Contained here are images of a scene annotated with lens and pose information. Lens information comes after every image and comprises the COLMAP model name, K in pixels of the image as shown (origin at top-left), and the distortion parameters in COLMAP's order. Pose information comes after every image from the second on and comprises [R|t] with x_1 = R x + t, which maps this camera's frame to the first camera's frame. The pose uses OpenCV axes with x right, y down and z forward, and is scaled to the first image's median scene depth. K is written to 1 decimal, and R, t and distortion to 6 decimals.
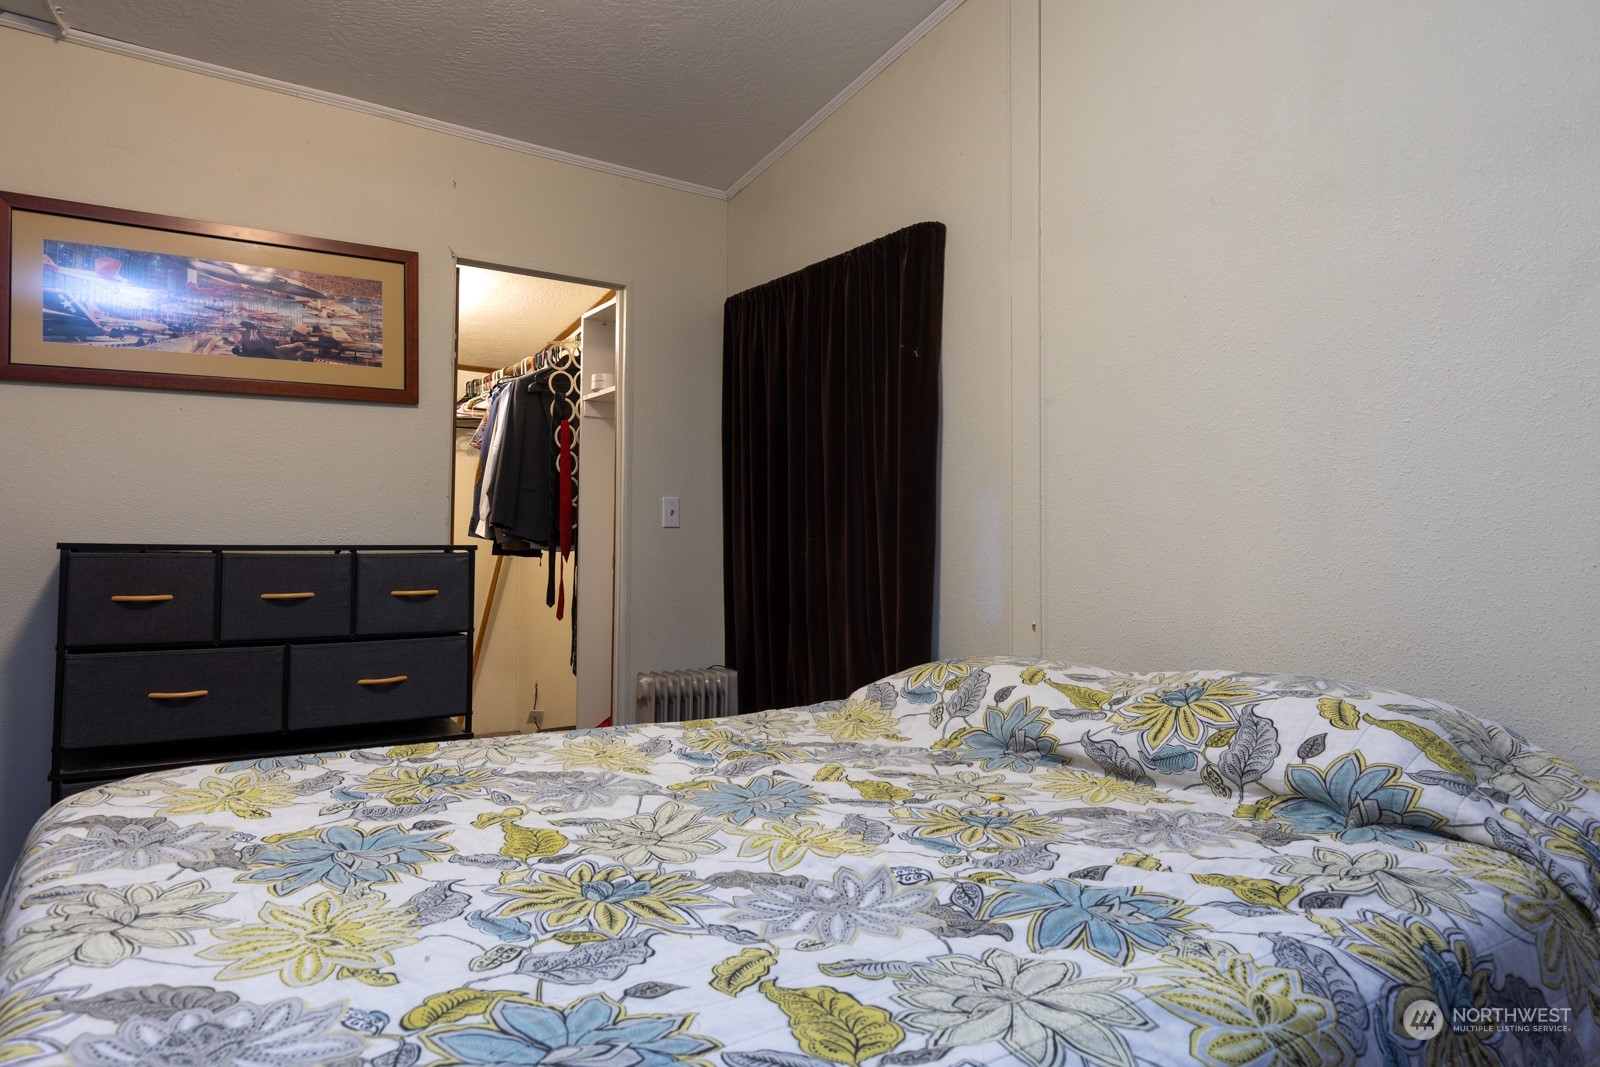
lens RADIAL K [[958.6, 0, 800.9], [0, 958.6, 484.7], [0, 0, 1]] dist [-0.002038, 0.000687]
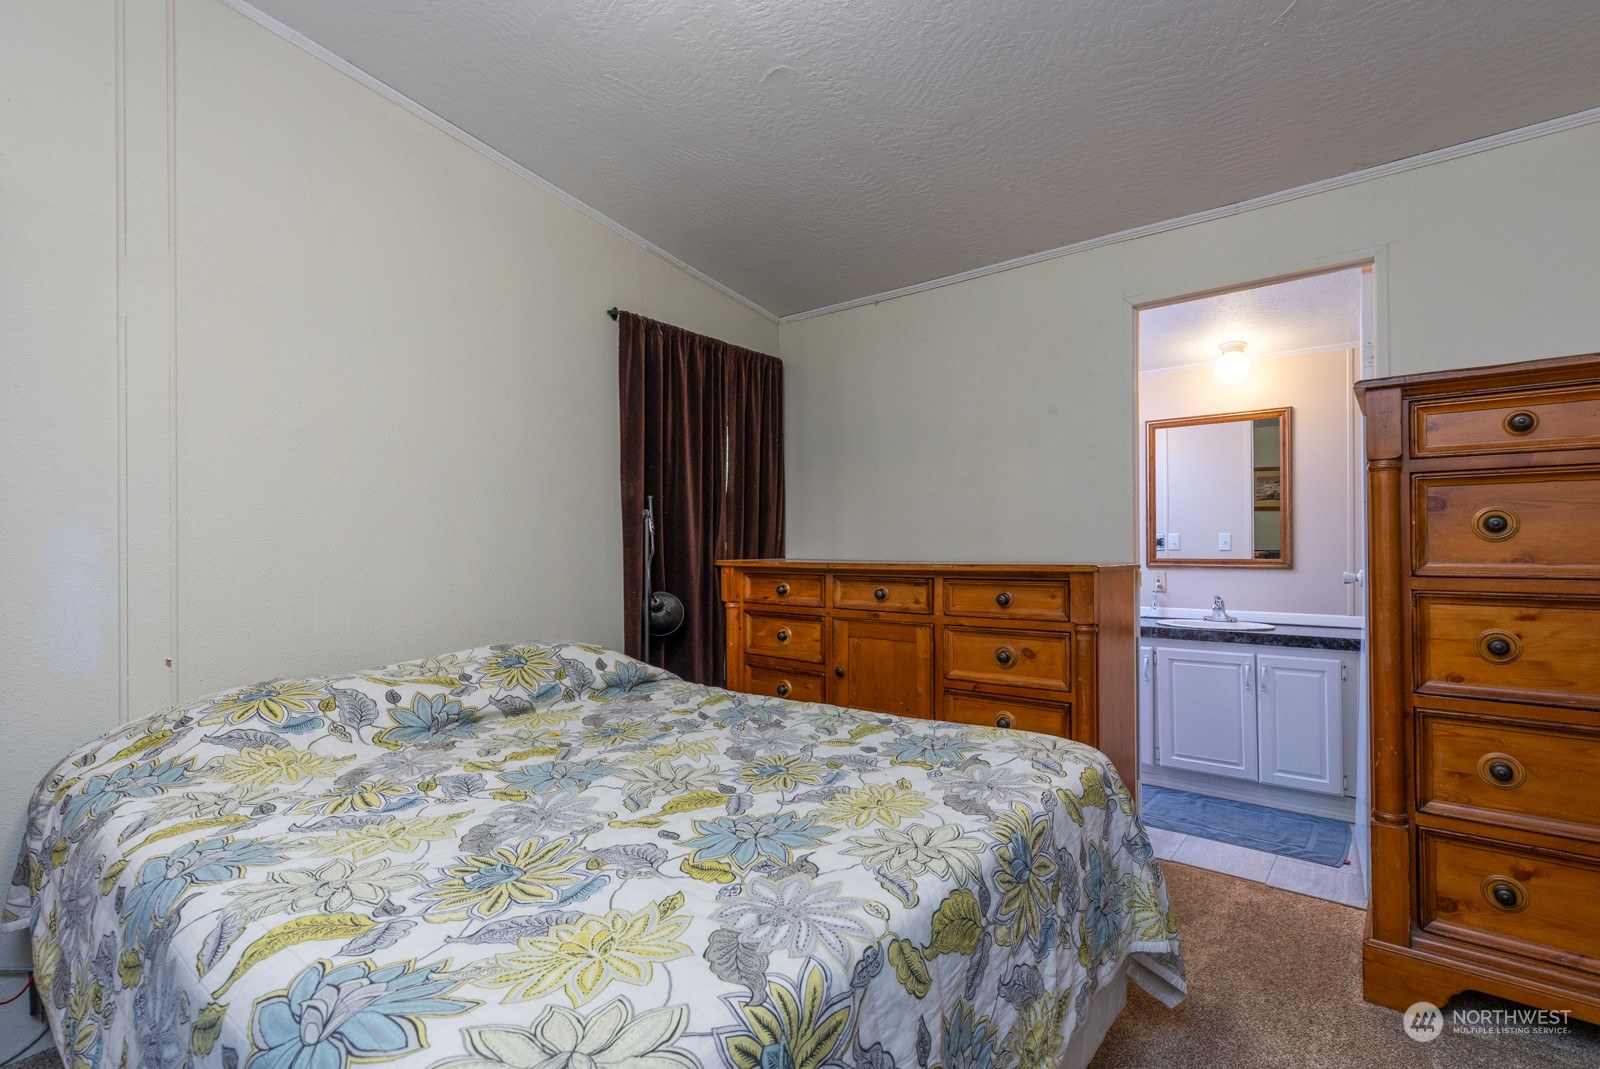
lens RADIAL K [[735.6, 0, 800.0], [0, 735.6, 534.5], [0, 0, 1]] dist [0.010122, 0.000101]
pose [[-0.261033, 0.009815, 0.965280, -0.598499], [-0.056494, 0.998079, -0.025426, -0.003346], [-0.963675, -0.061170, -0.259977, 0.499773]]
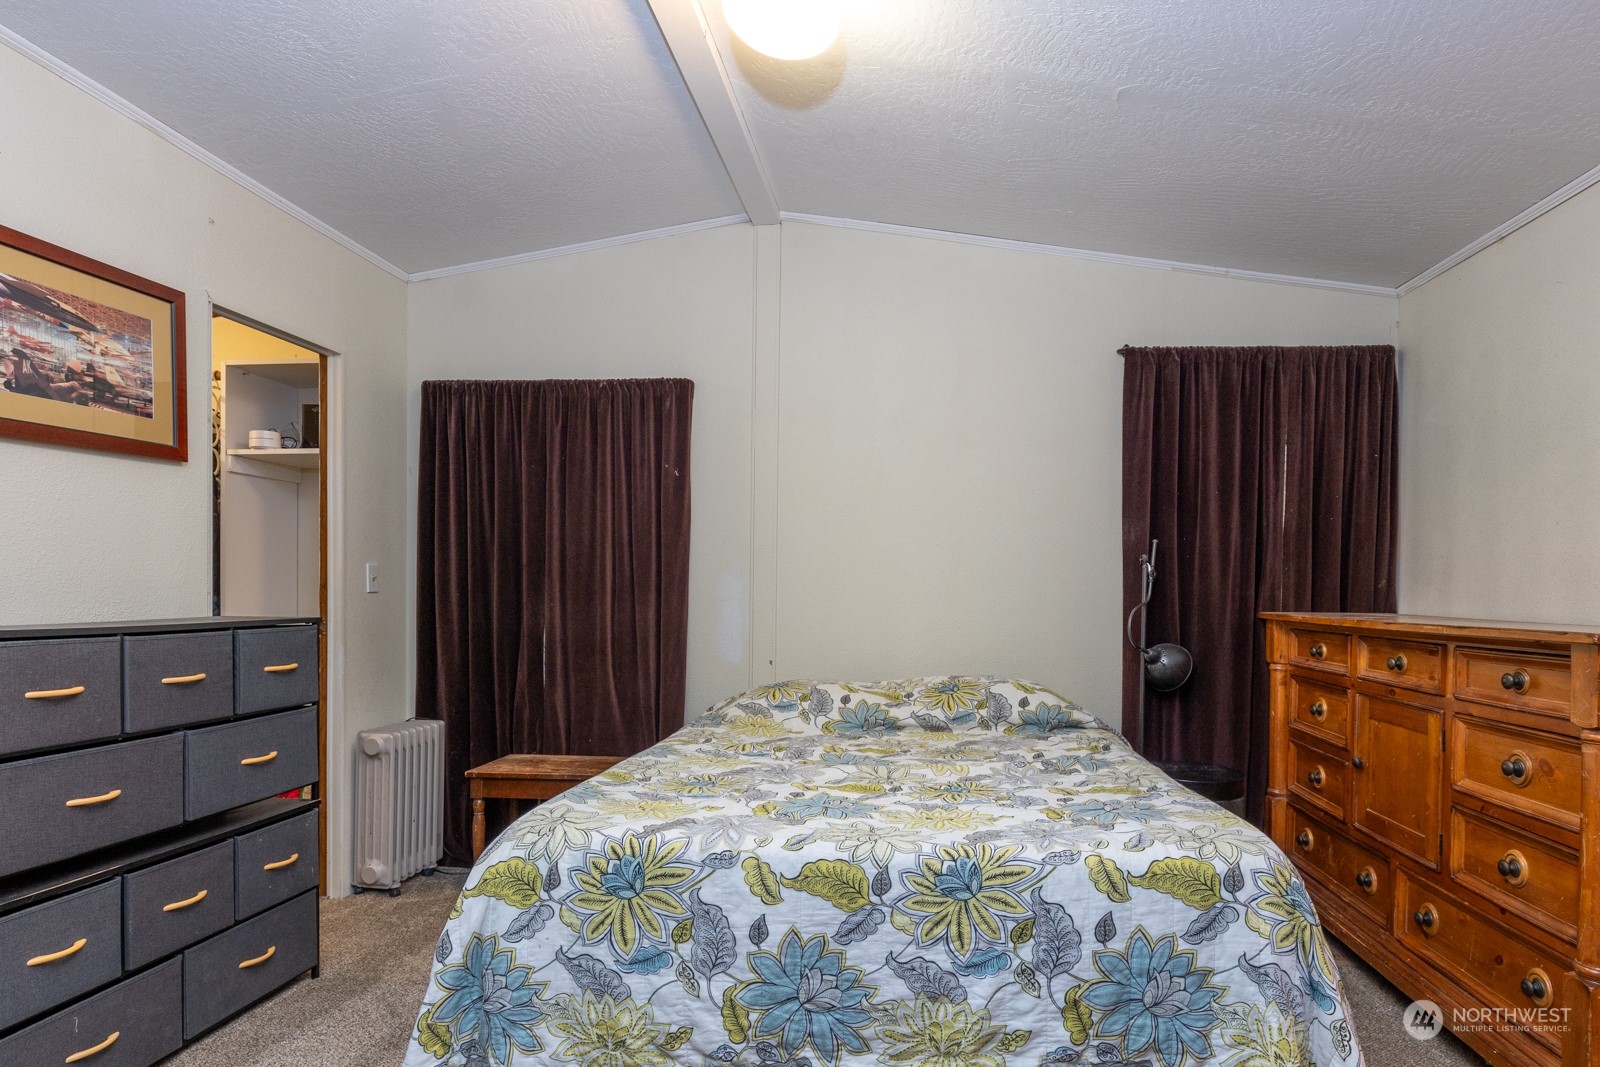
lens RADIAL K [[879.6, 0, 837.9], [0, 879.6, 588.4], [0, 0, 1]] dist [0.003451, 0.000287]
pose [[0.653890, 0.001483, 0.756588, -0.690239], [-0.053208, 0.997612, 0.044030, -0.038380], [-0.754717, -0.069047, 0.652407, -0.023490]]
